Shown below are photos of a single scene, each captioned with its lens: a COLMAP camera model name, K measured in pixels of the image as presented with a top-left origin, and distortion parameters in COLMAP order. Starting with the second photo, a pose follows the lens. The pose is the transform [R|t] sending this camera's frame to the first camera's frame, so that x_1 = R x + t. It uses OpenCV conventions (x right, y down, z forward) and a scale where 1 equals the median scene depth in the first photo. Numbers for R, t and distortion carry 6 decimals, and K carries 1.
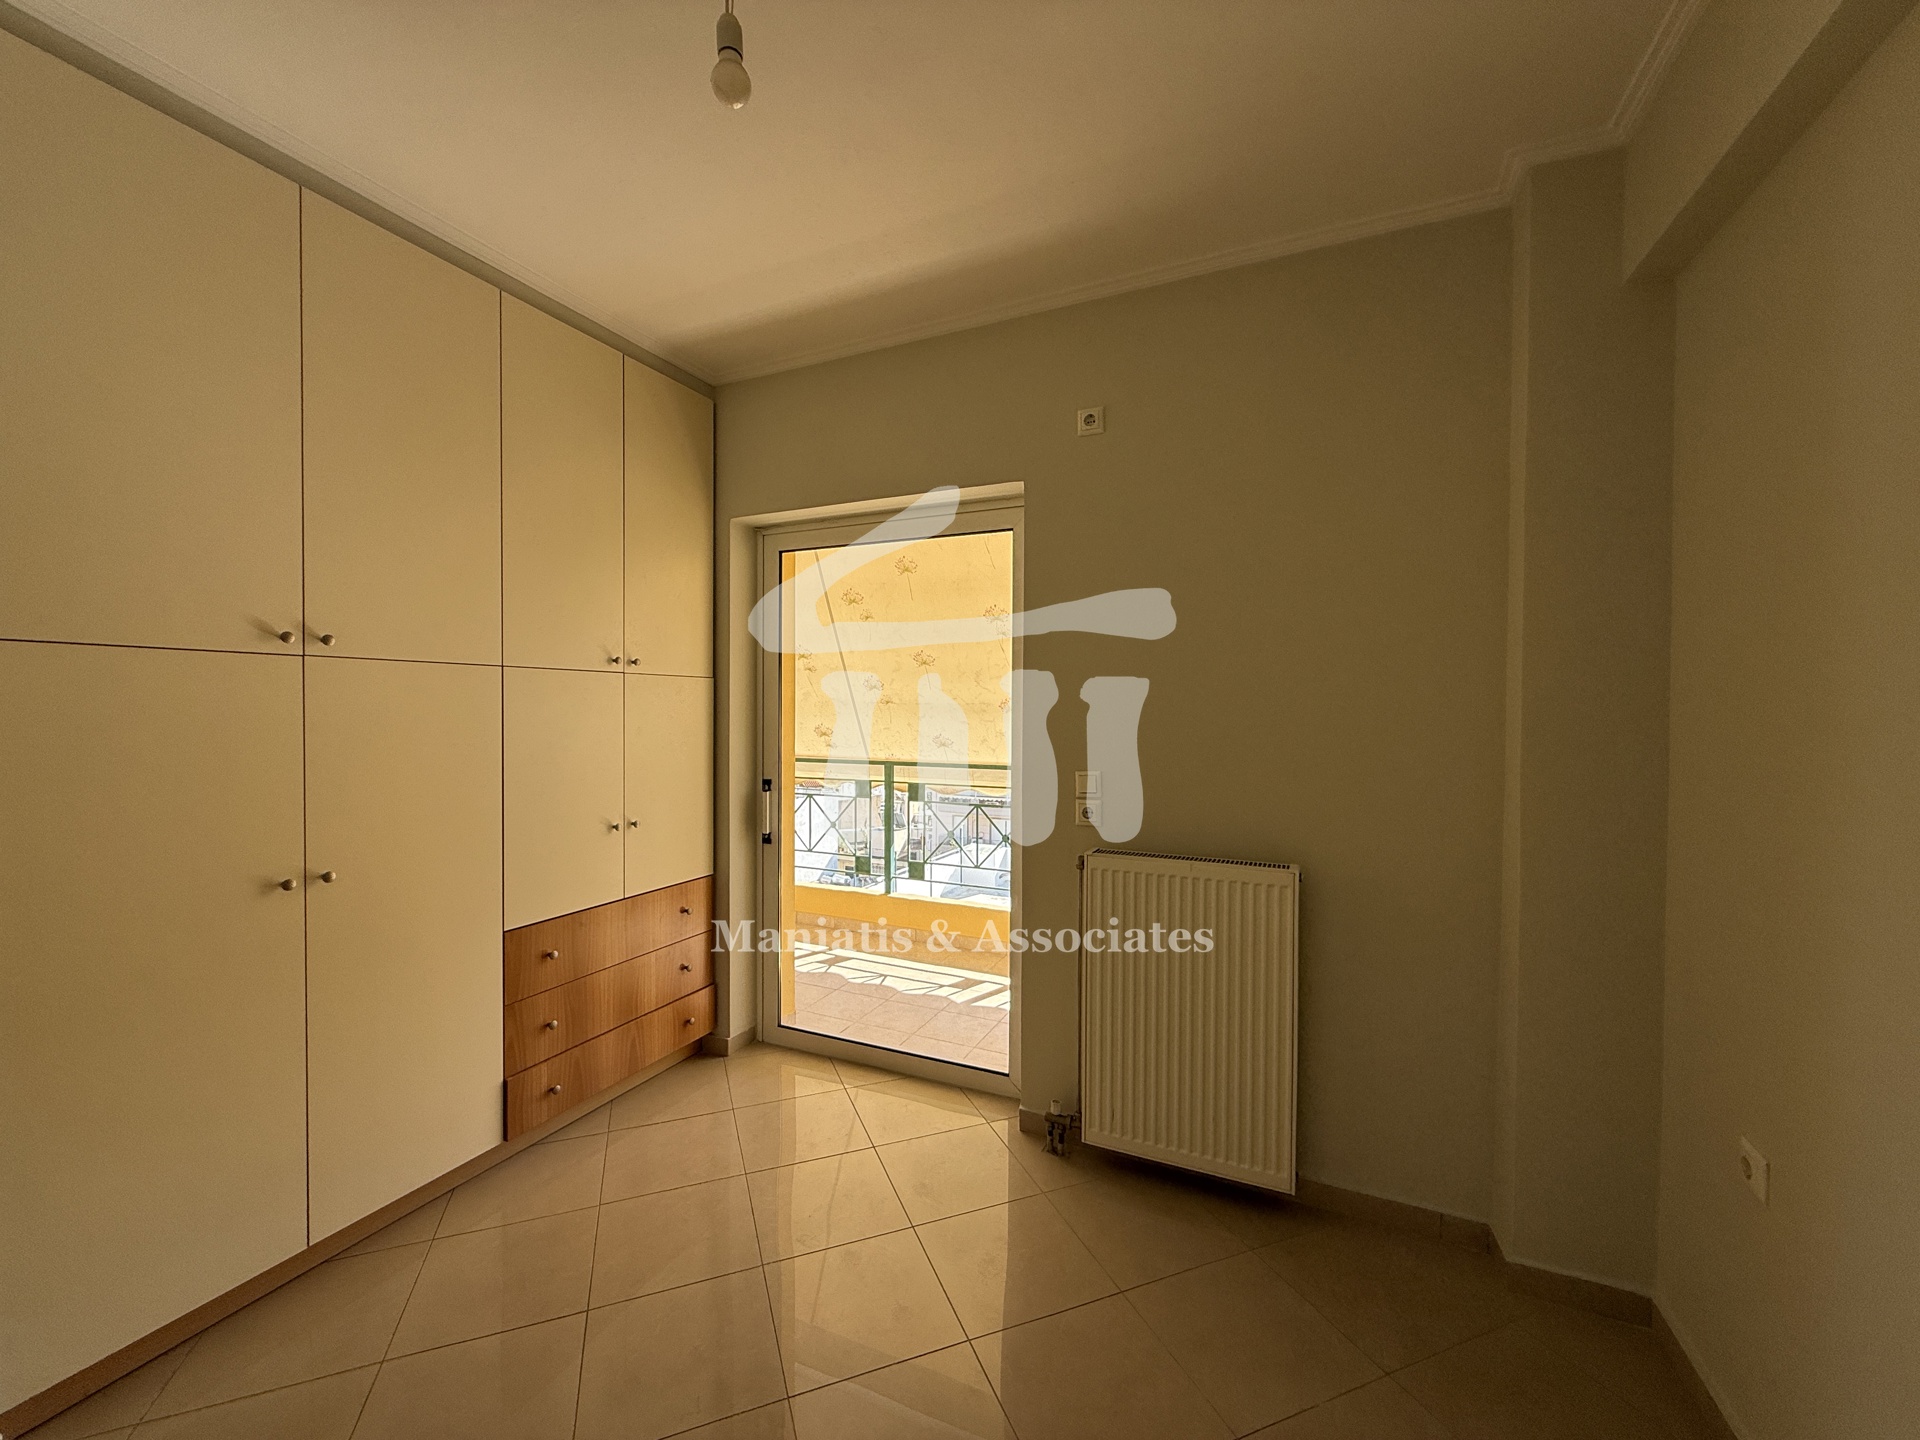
lens RADIAL K [[770.3, 0, 955.5], [0, 770.3, 720.6], [0, 0, 1]] dist [0.001289, -0.000317]
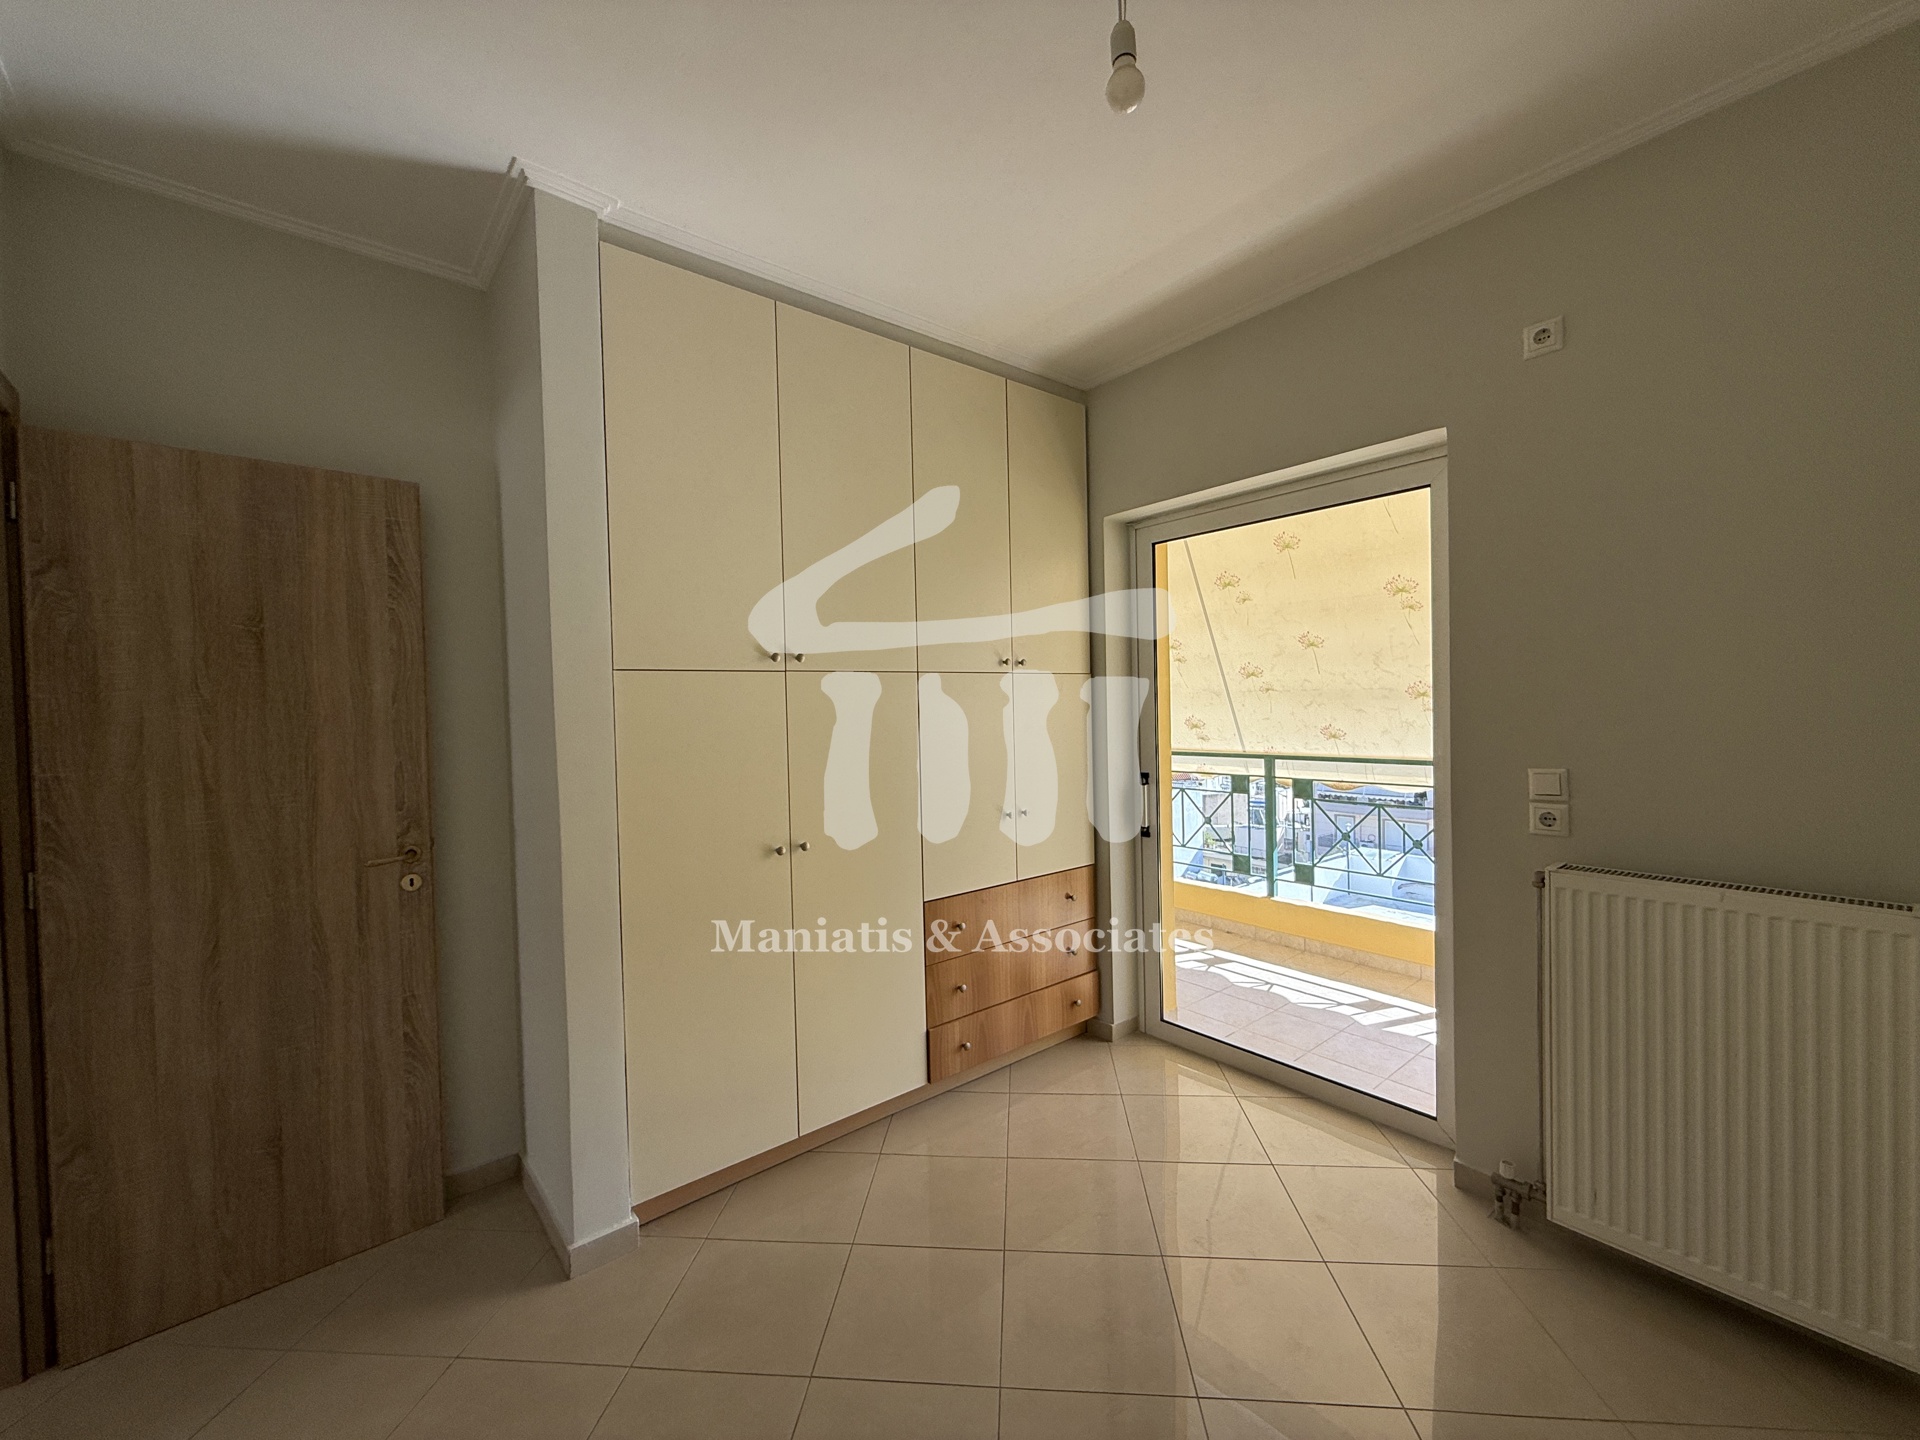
lens RADIAL K [[770.3, 0, 951.6], [0, 770.3, 719.5], [0, 0, 1]] dist [0.001289, -0.000317]
pose [[0.895313, -0.018362, -0.445059, -0.023056], [0.021970, 0.999754, 0.002949, -0.001516], [0.444896, -0.012418, 0.895496, -0.008614]]
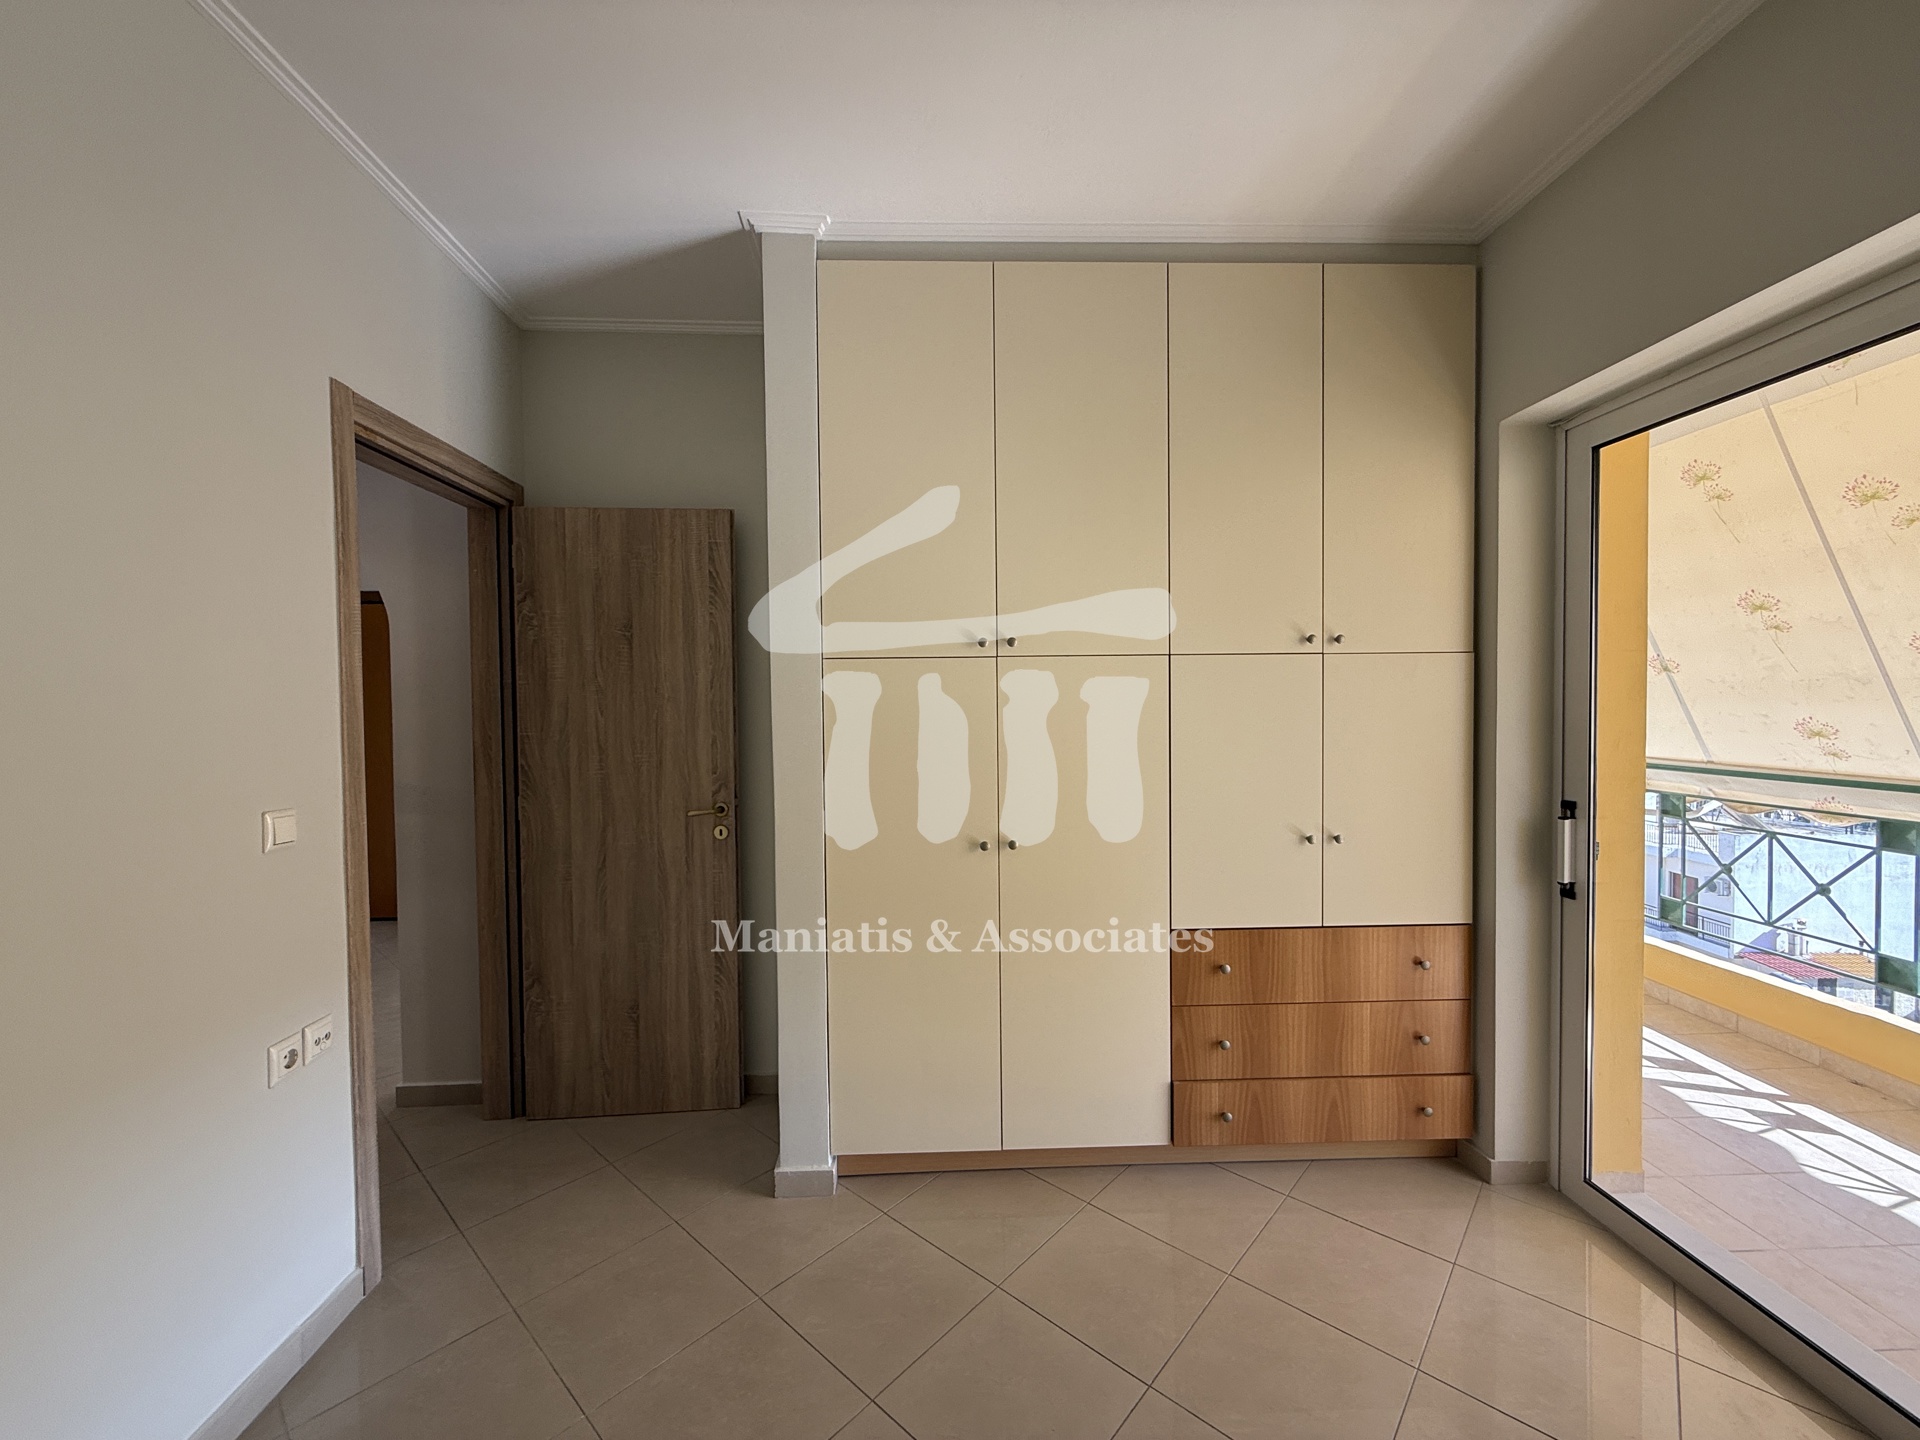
lens RADIAL K [[770.3, 0, 961.7], [0, 770.3, 720.2], [0, 0, 1]] dist [0.001289, -0.000317]
pose [[0.443551, 0.012581, -0.896161, 0.121492], [-0.000883, 0.999907, 0.013600, -0.001453], [0.896249, -0.005241, 0.443521, 0.253527]]
